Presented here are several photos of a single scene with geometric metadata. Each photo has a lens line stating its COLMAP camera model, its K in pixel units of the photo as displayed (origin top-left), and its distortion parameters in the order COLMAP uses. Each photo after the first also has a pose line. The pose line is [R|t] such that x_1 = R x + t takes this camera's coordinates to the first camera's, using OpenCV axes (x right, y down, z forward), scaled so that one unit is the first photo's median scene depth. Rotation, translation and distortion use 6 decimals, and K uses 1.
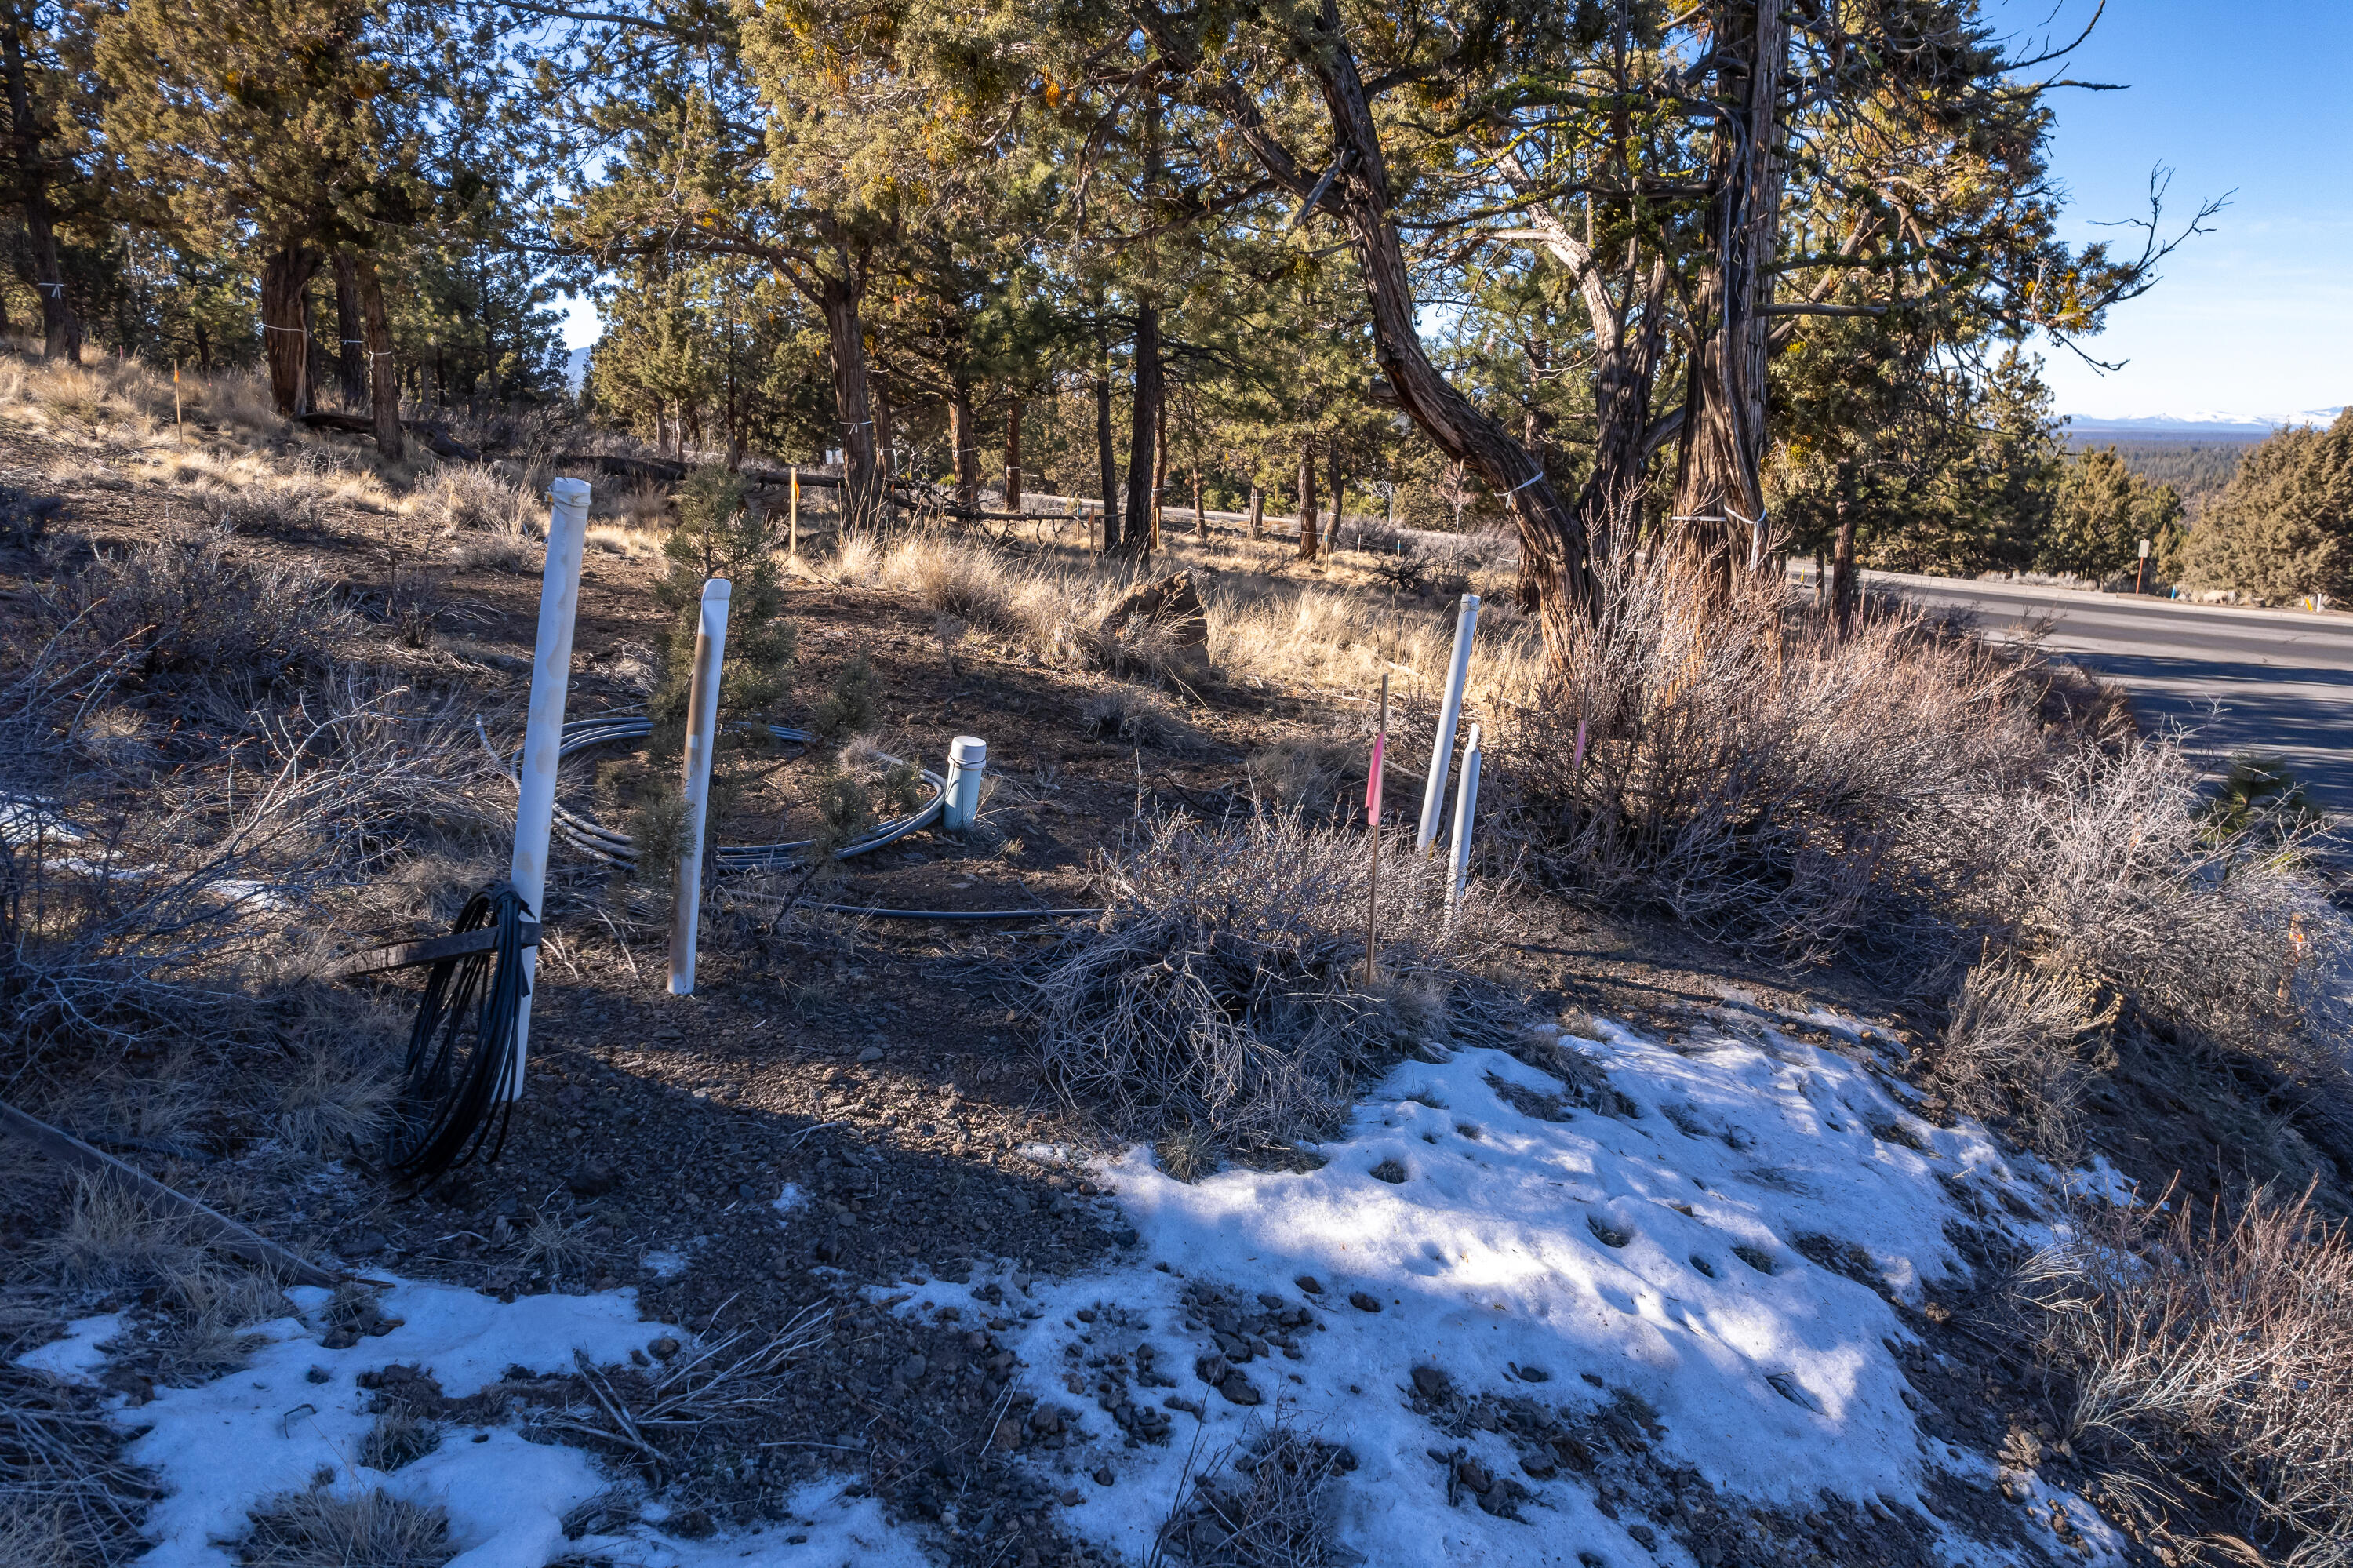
lens RADIAL K [[1498.8, 0, 1180.1], [0, 1498.8, 777.8], [0, 0, 1]] dist [-0.065587, 0.061369]
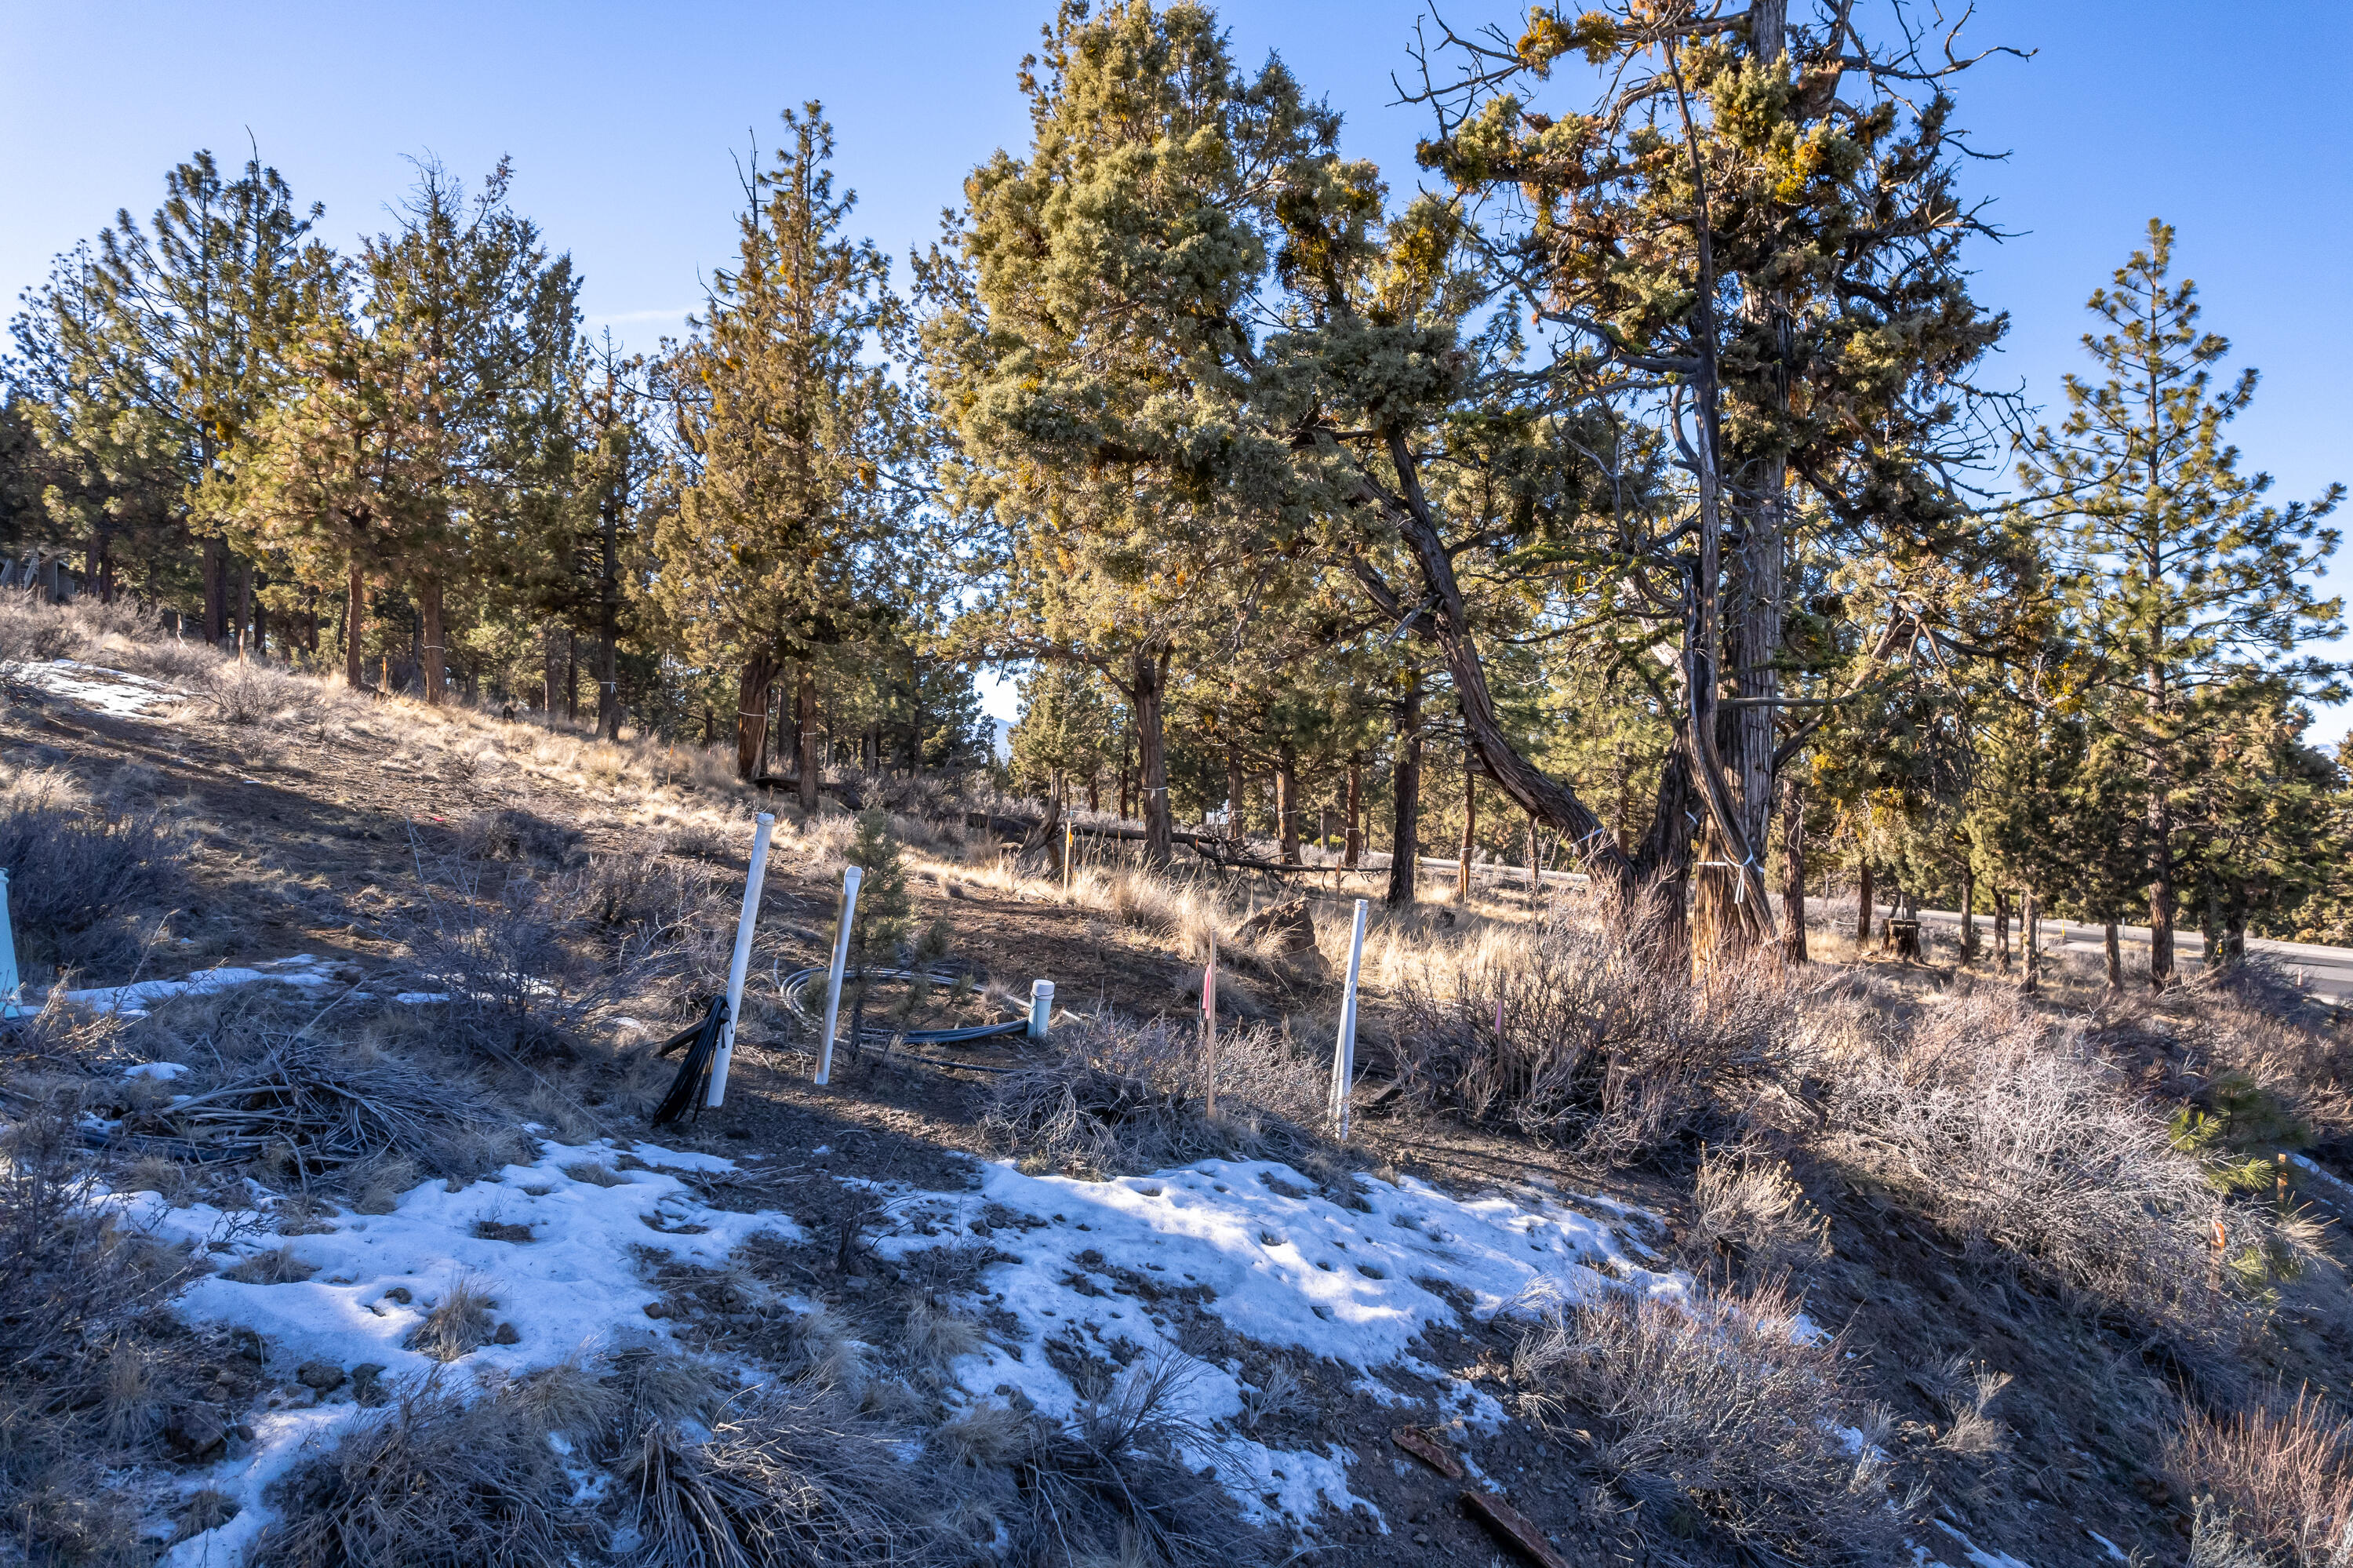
lens RADIAL K [[1498.8, 0, 1180.1], [0, 1498.8, 777.8], [0, 0, 1]] dist [-0.065587, 0.061369]
pose [[0.965021, -0.000372, -0.262172, 0.147823], [-0.062084, 0.971232, -0.229899, 0.042877], [0.254715, 0.238134, 0.937237, -0.183283]]
